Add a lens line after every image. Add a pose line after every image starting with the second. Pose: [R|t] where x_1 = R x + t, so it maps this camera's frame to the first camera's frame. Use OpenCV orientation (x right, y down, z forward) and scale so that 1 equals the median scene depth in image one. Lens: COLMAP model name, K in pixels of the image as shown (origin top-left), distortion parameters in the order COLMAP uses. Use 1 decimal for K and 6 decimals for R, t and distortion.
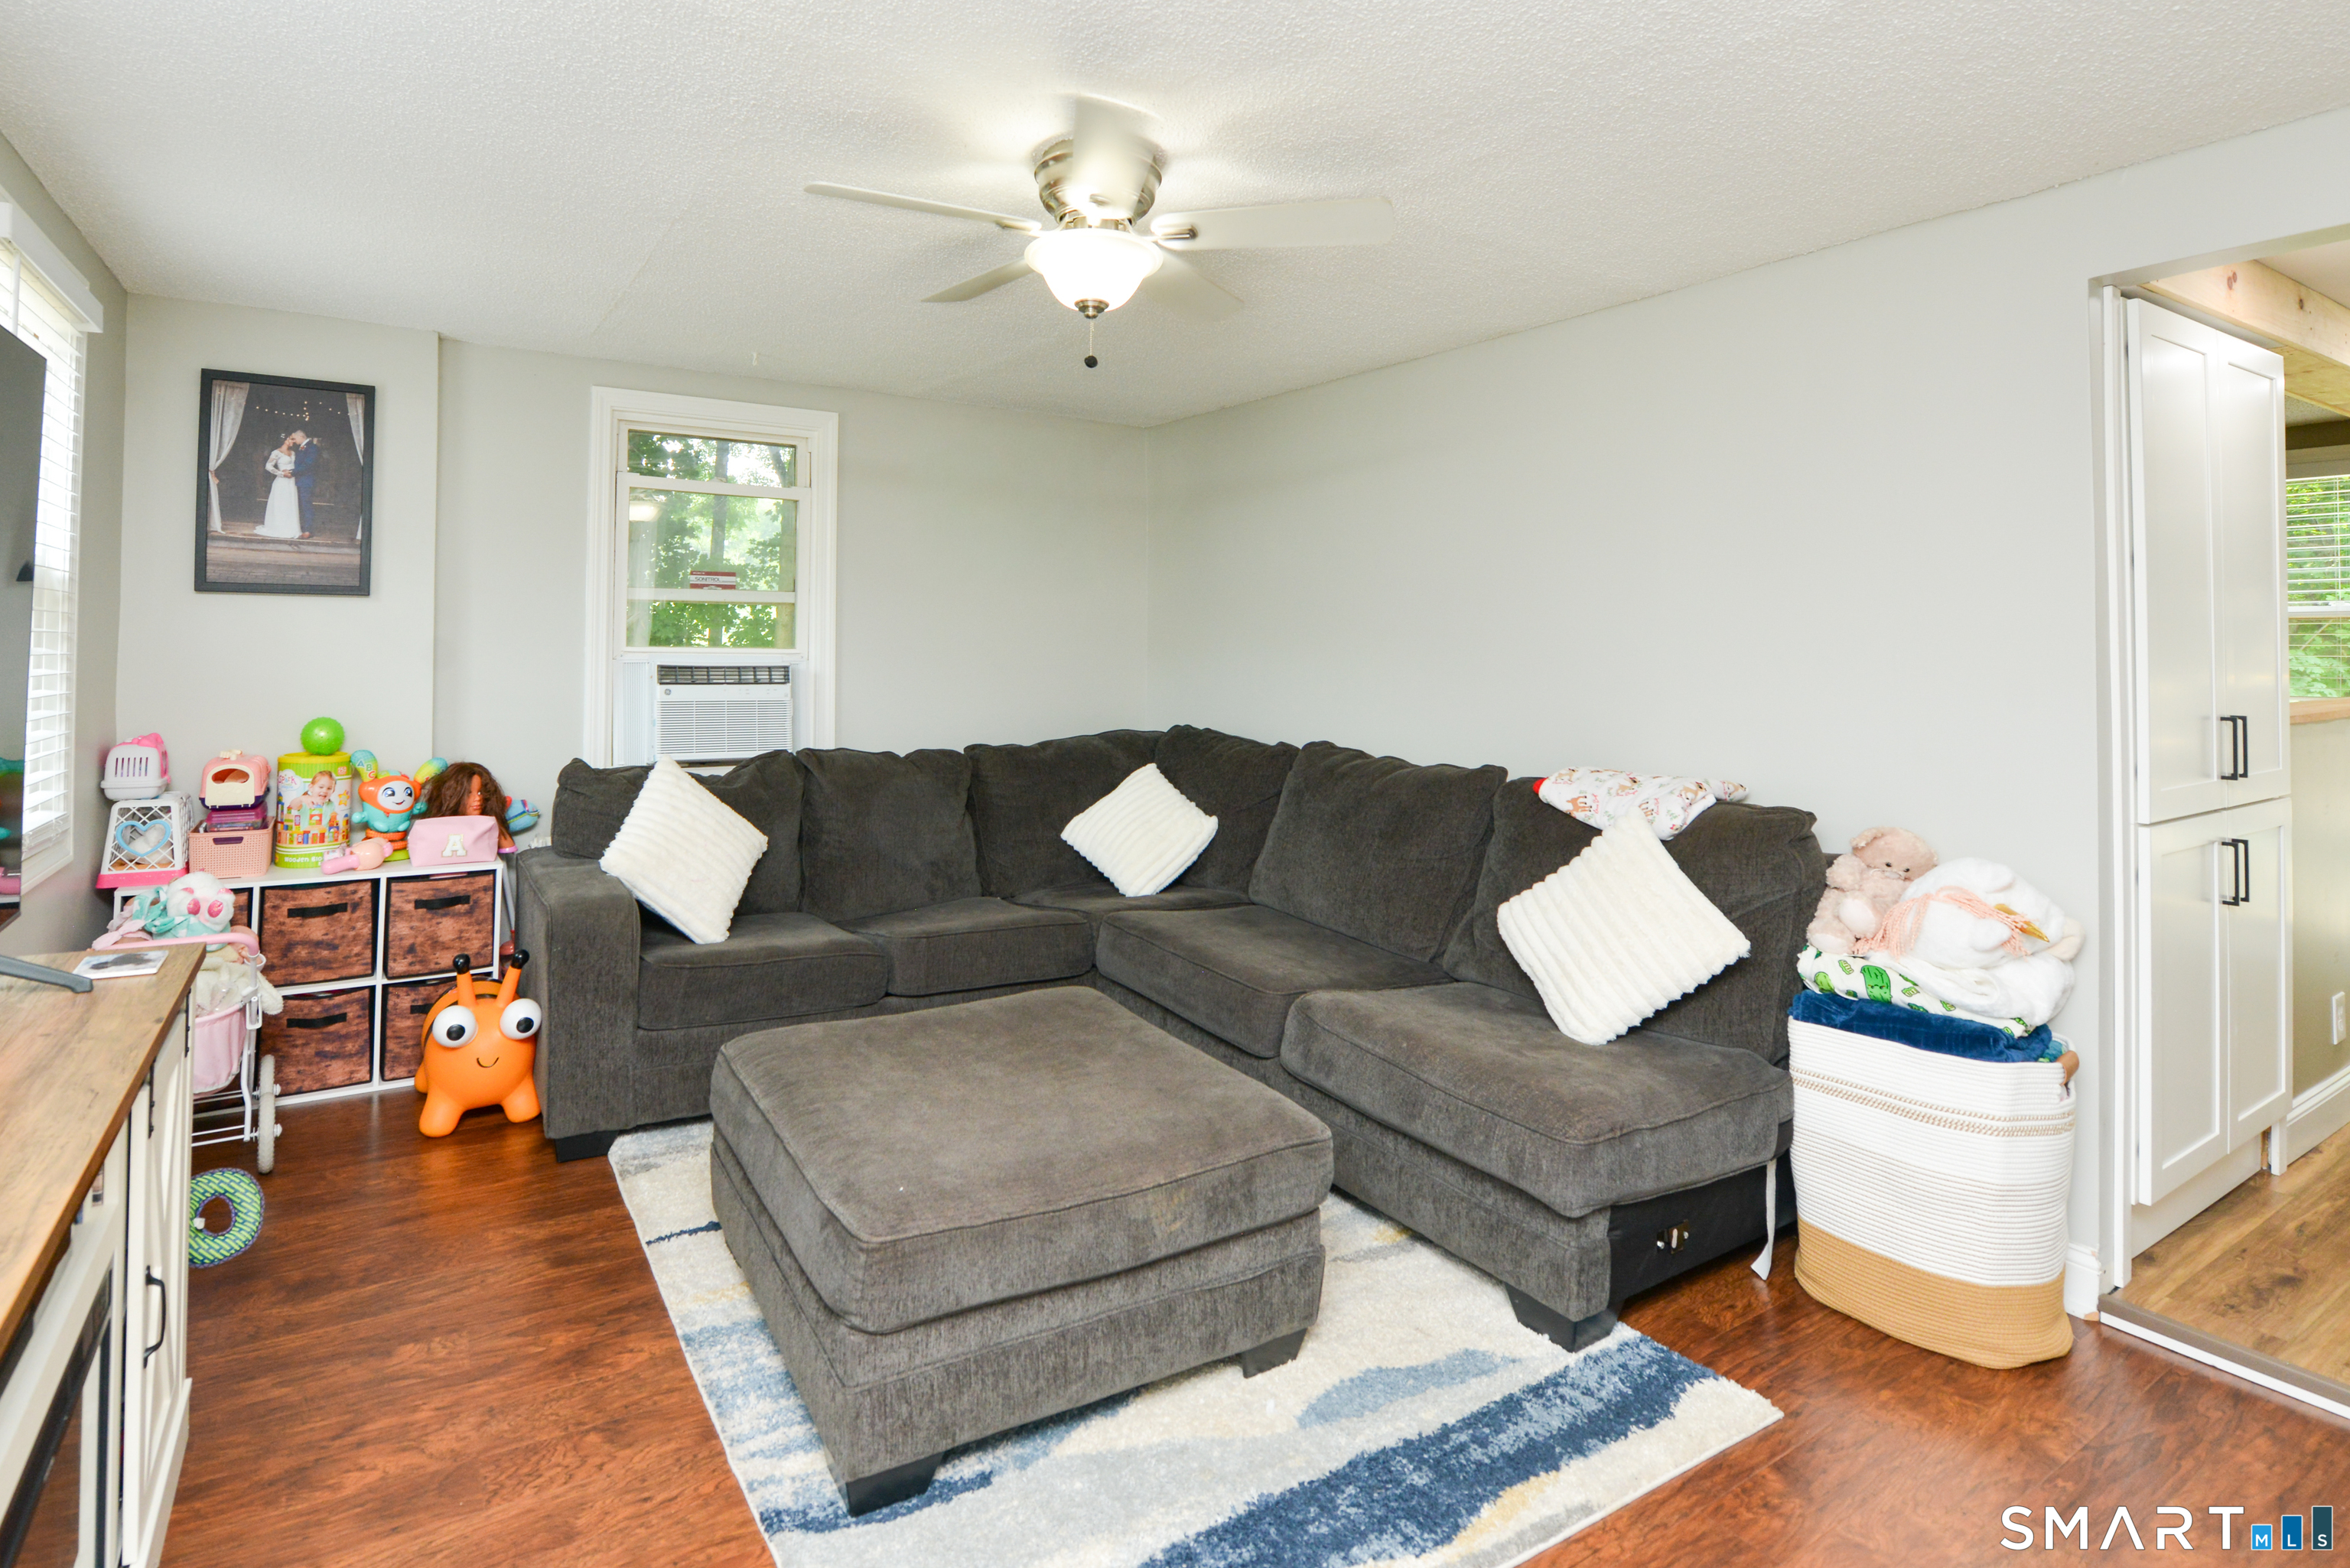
lens RADIAL K [[1128.2, 0, 1060.7], [0, 1128.2, 626.5], [0, 0, 1]] dist [-0.015712, 0.000094]
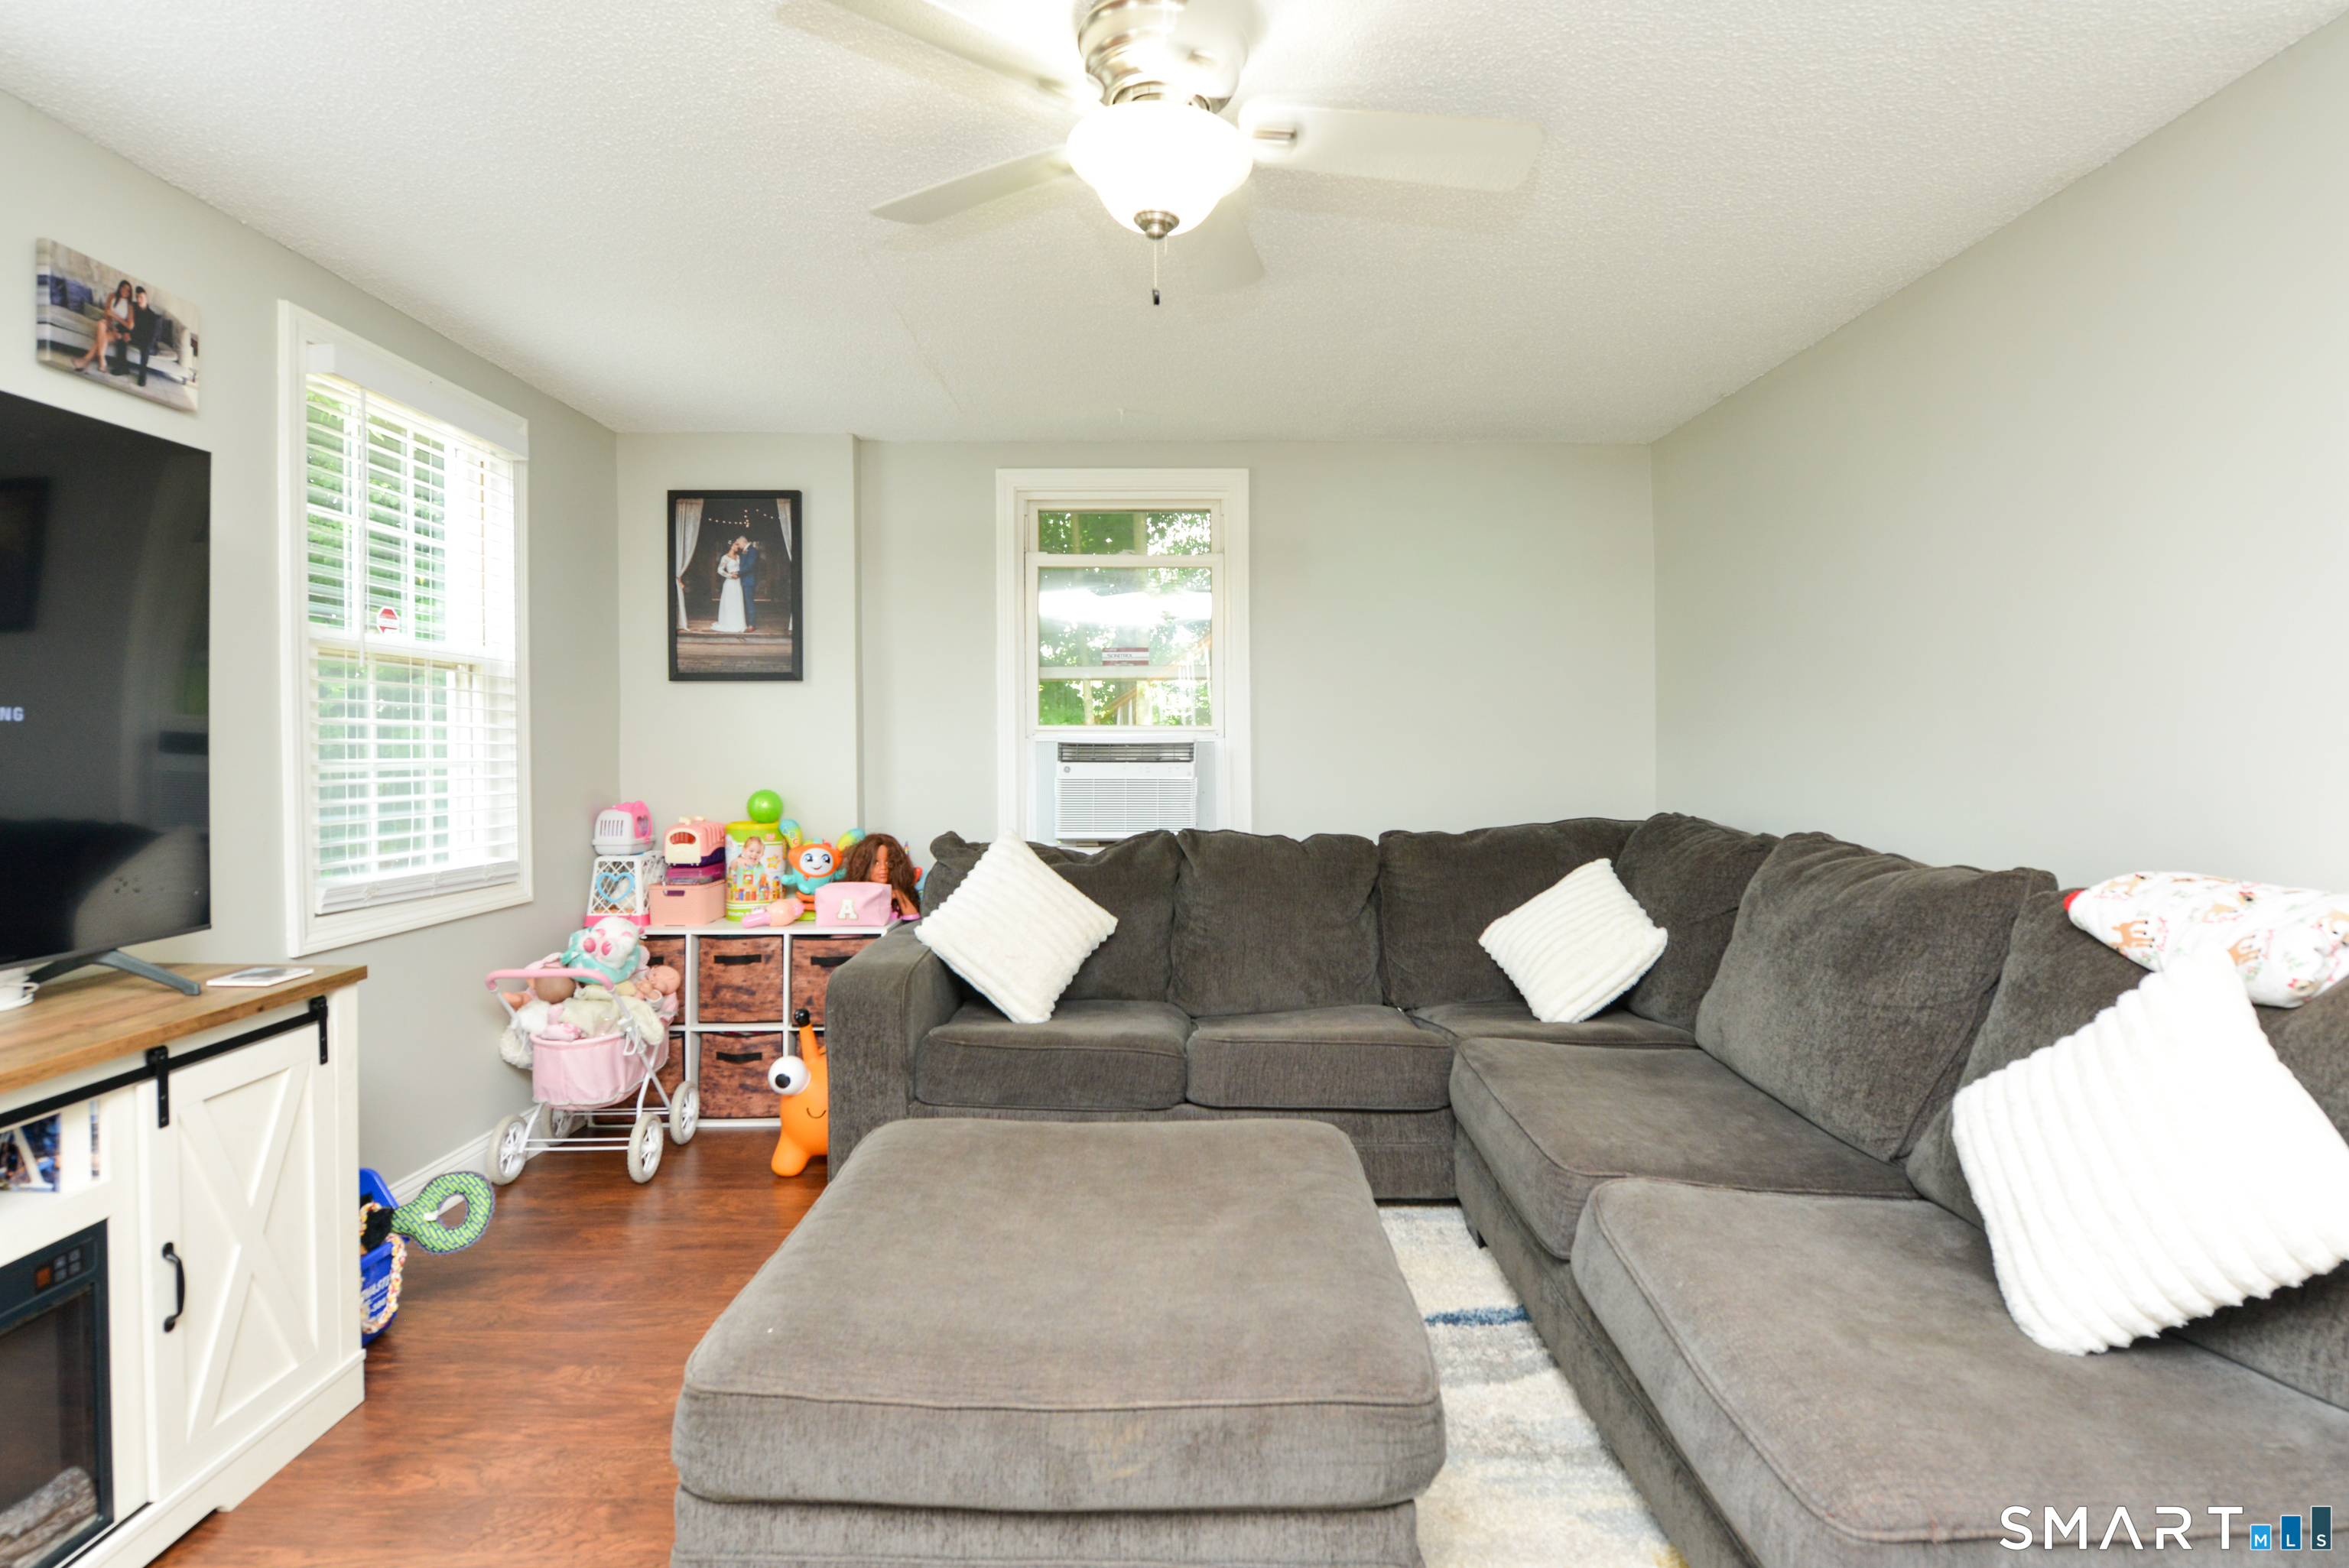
lens RADIAL K [[1121.2, 0, 1170.0], [0, 1121.2, 758.3], [0, 0, 1]] dist [-0.002442, -0.011726]
pose [[0.877625, -0.009789, -0.479248, 0.242717], [0.021847, 0.999569, 0.019589, 0.036746], [0.478850, -0.027662, 0.877461, 0.210681]]
